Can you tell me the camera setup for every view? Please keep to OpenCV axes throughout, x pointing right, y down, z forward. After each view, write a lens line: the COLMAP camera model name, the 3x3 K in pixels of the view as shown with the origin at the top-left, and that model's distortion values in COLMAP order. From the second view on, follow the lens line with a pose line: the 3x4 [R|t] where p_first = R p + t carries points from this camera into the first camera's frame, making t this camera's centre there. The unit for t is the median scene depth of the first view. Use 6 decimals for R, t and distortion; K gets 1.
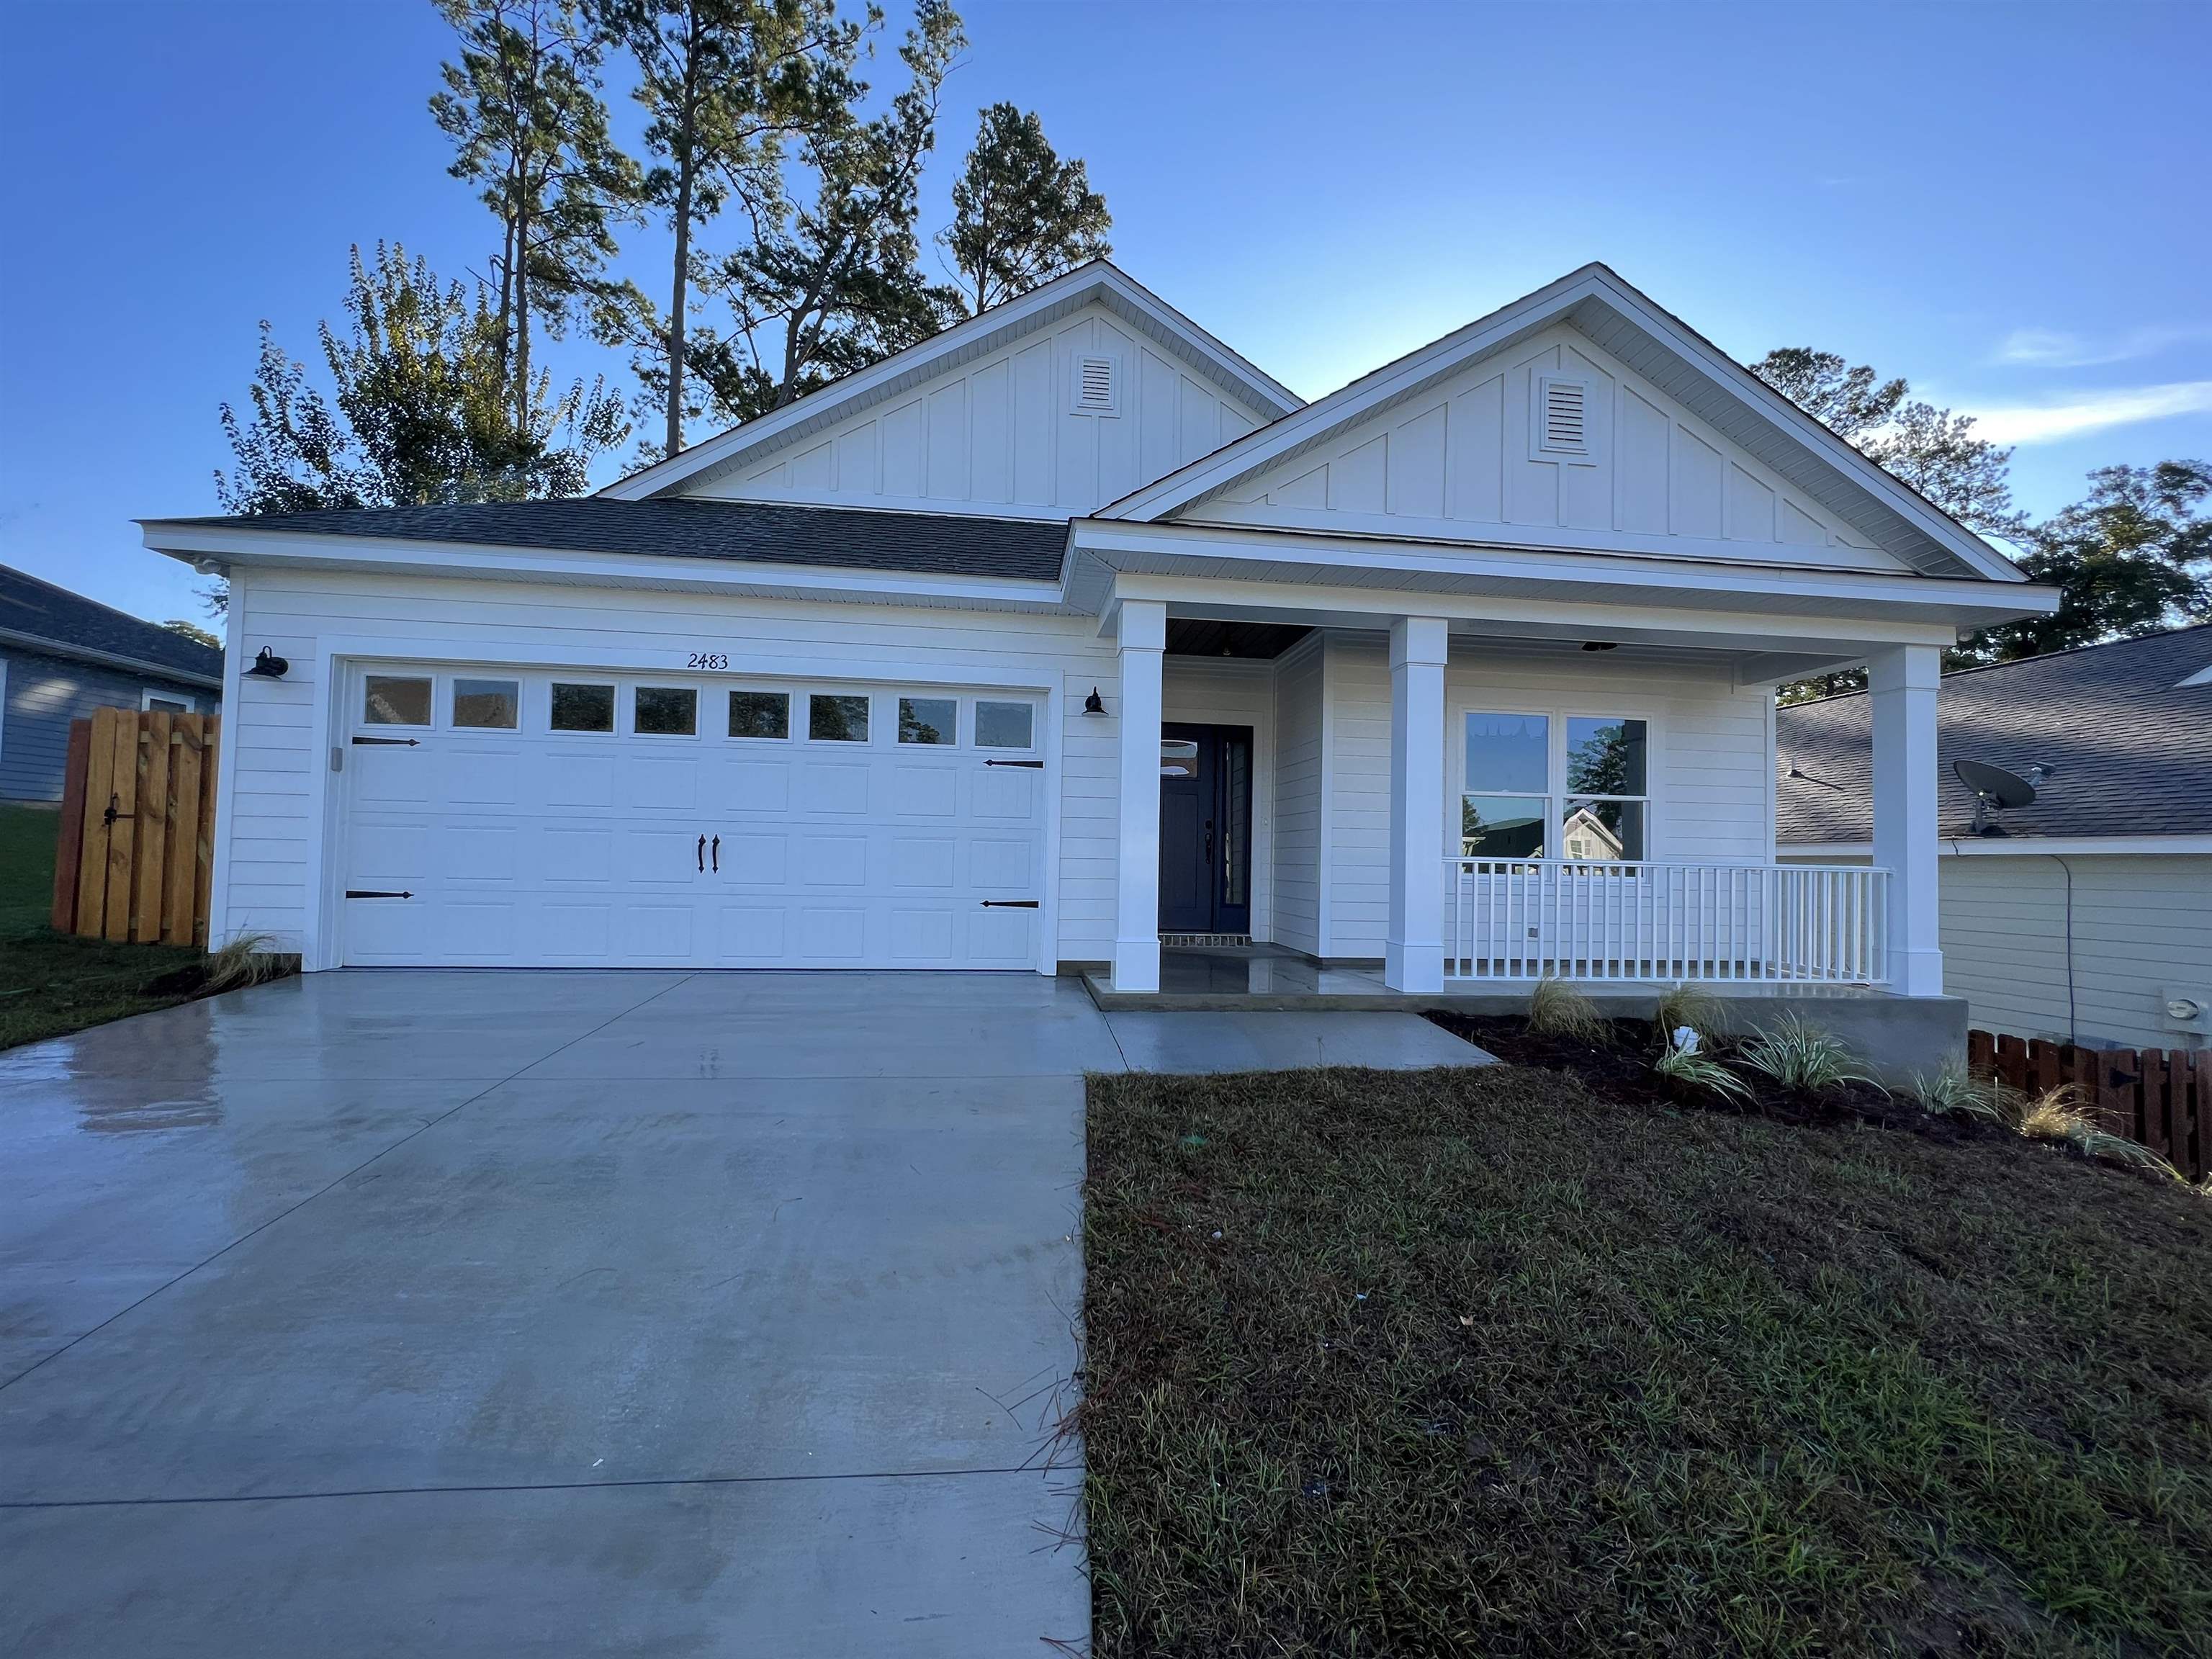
lens RADIAL K [[880.8, 0, 1107.4], [0, 880.8, 833.8], [0, 0, 1]] dist [-0.000244, -0.000254]
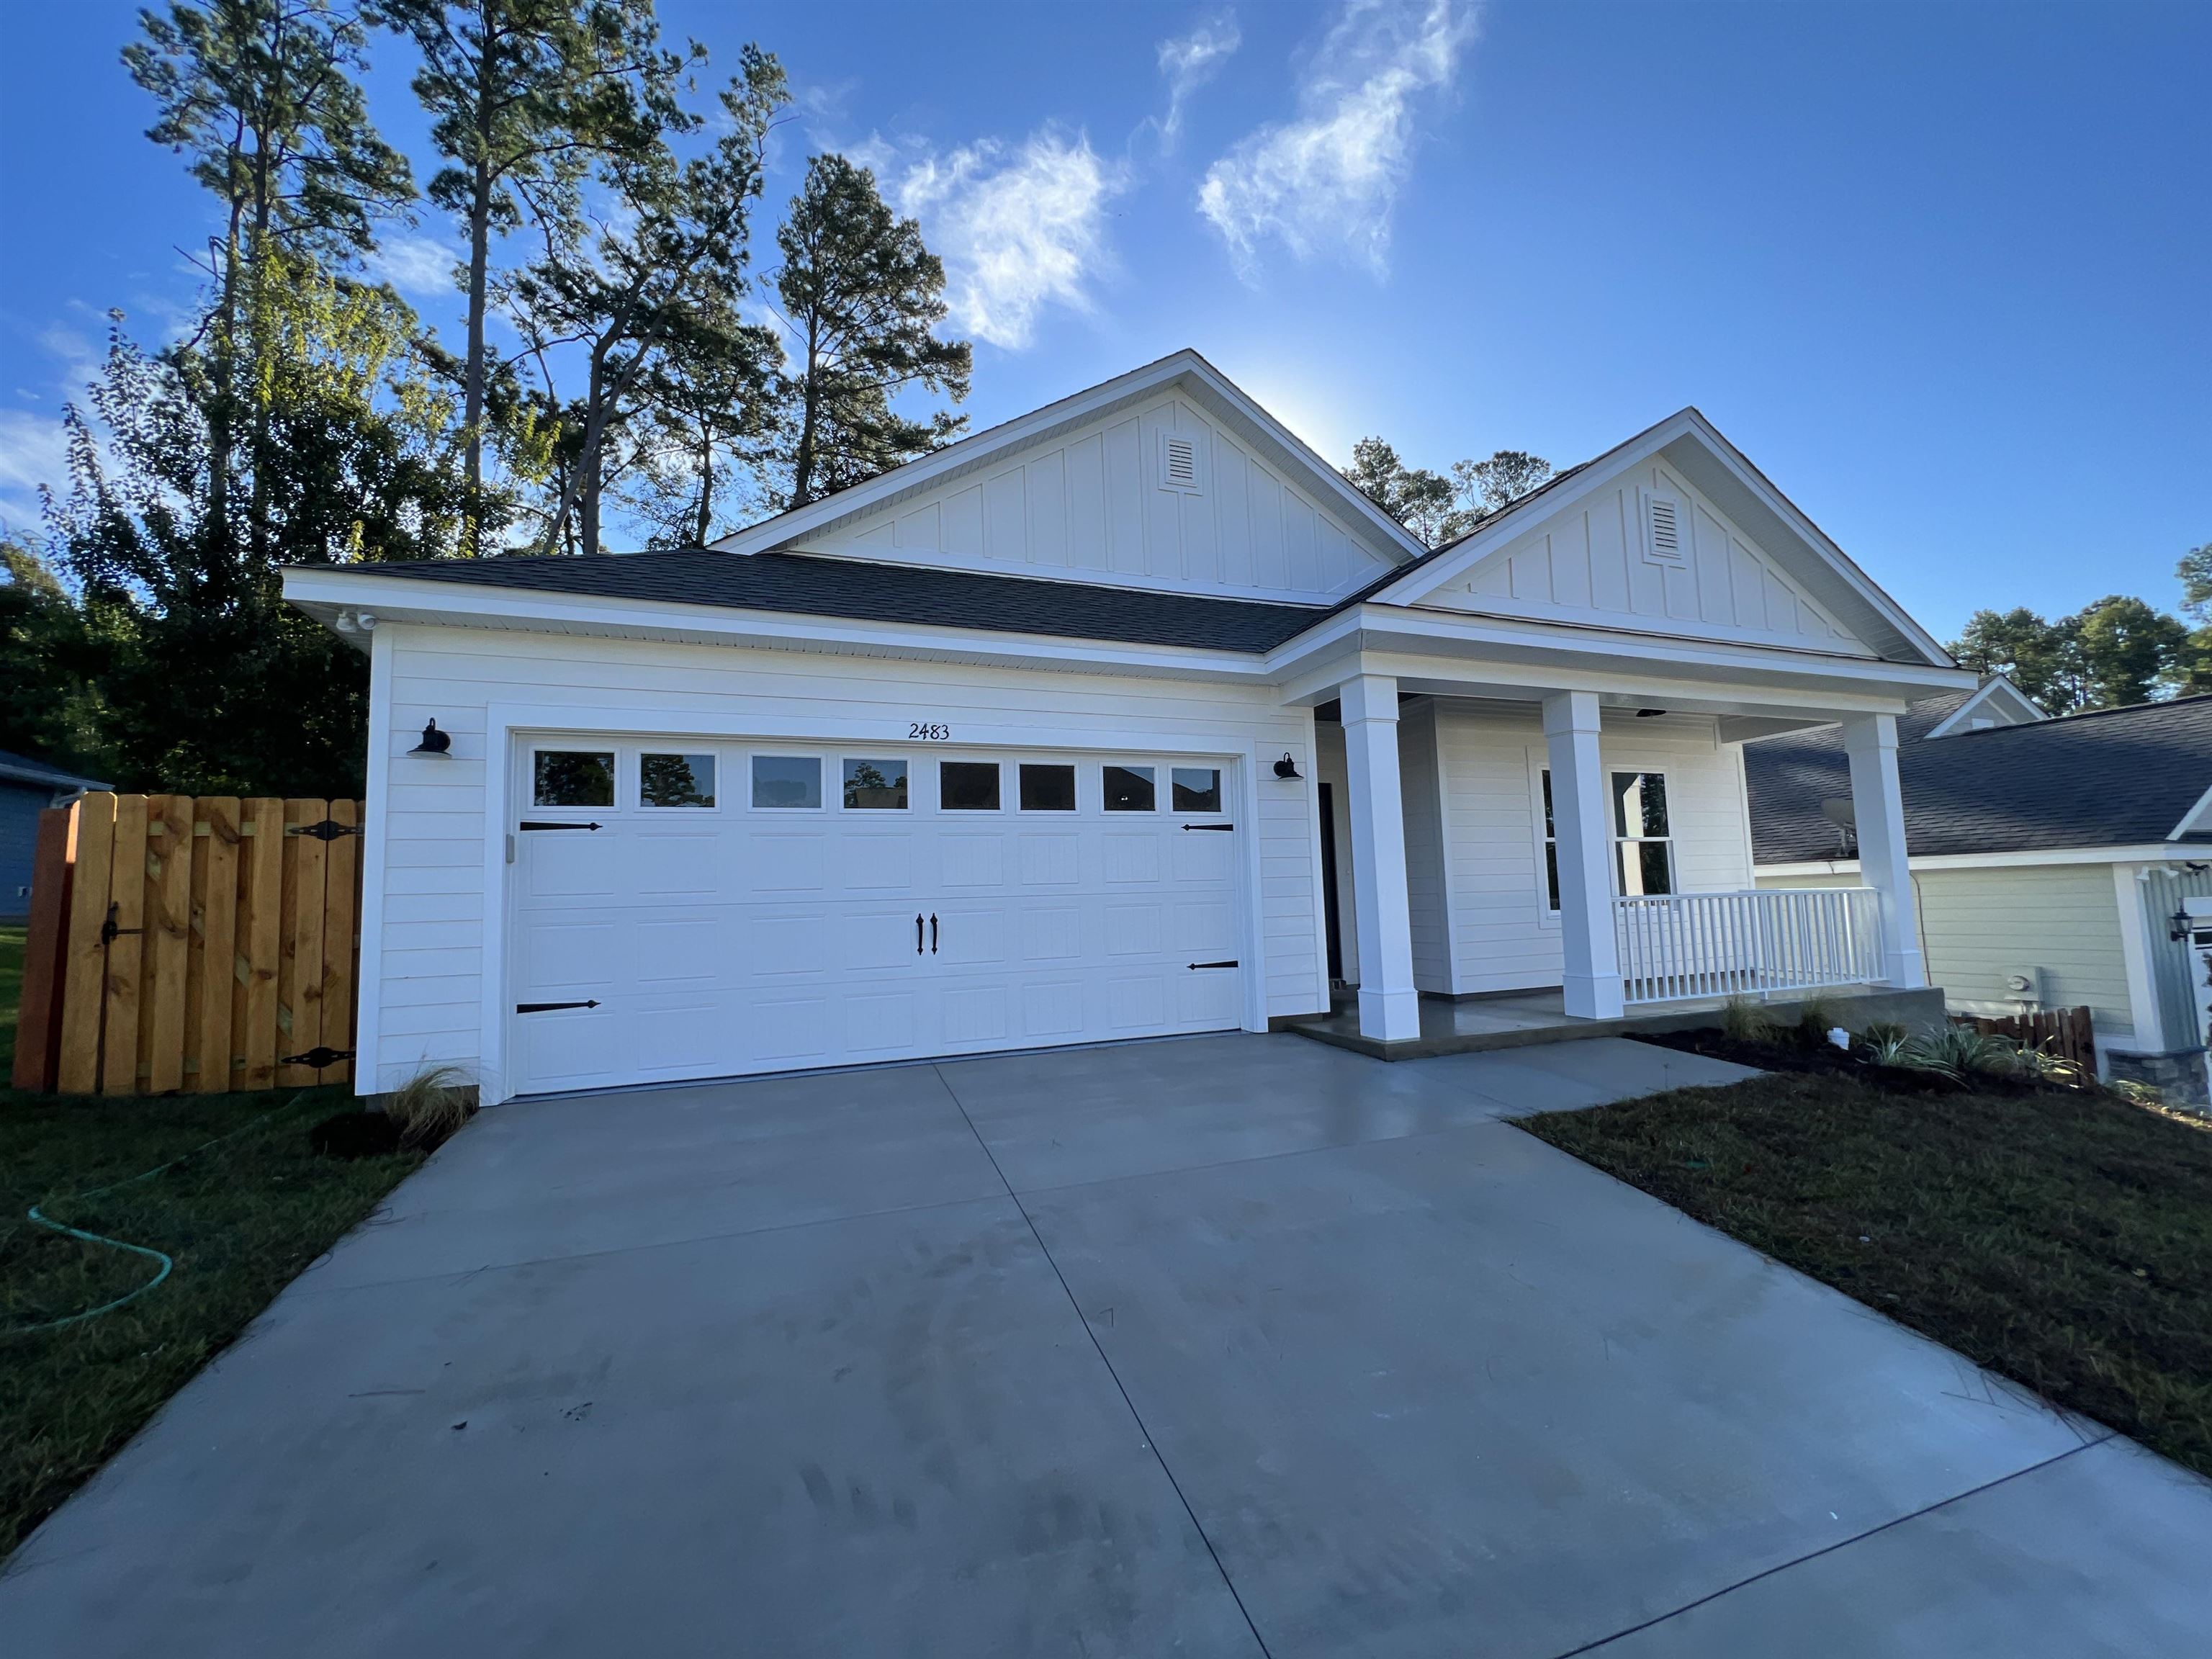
lens RADIAL K [[880.8, 0, 1107.4], [0, 880.8, 833.8], [0, 0, 1]] dist [-0.000244, -0.000254]
pose [[0.970167, -0.033192, 0.240153, -0.097204], [0.045781, 0.997844, -0.047030, -0.006240], [-0.238075, 0.056621, 0.969595, 0.007164]]
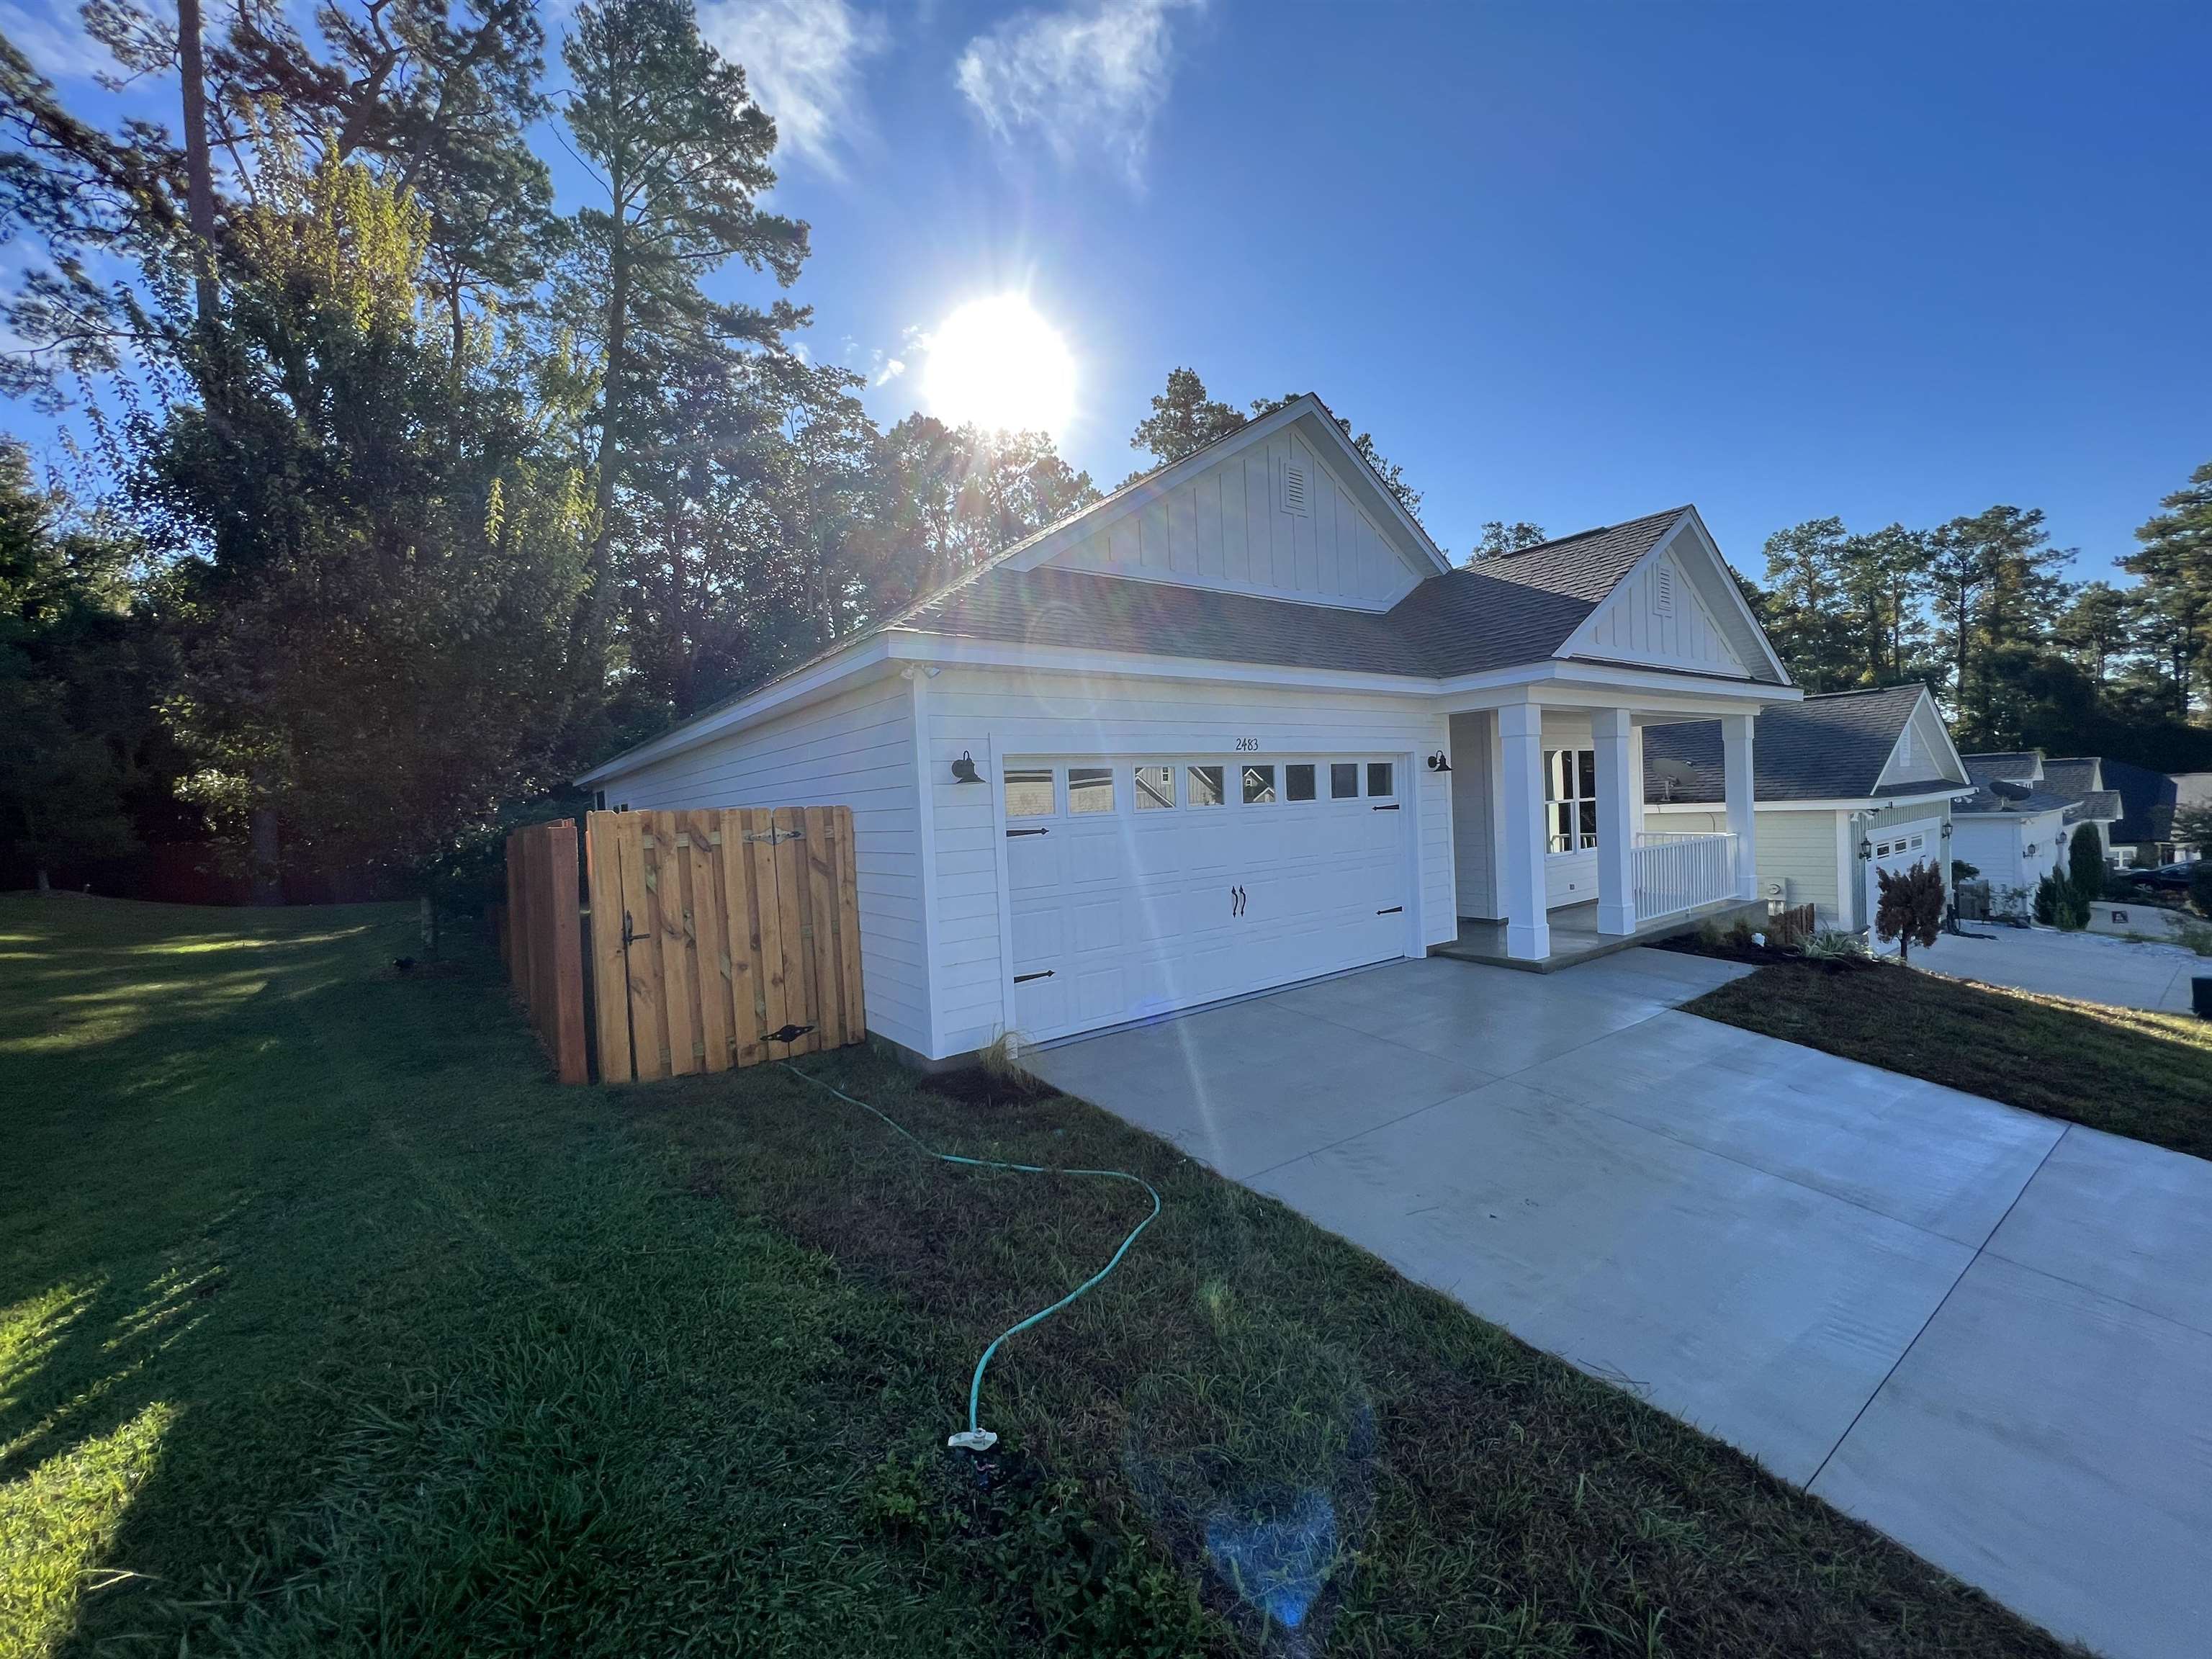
lens RADIAL K [[878.1, 0, 1108.2], [0, 878.1, 800.7], [0, 0, 1]] dist [0.000241, 0.000063]
pose [[0.869313, -0.061657, 0.490401, -0.238577], [0.053645, 0.998097, 0.030394, -0.032445], [-0.491342, -0.000114, 0.870967, 0.005402]]
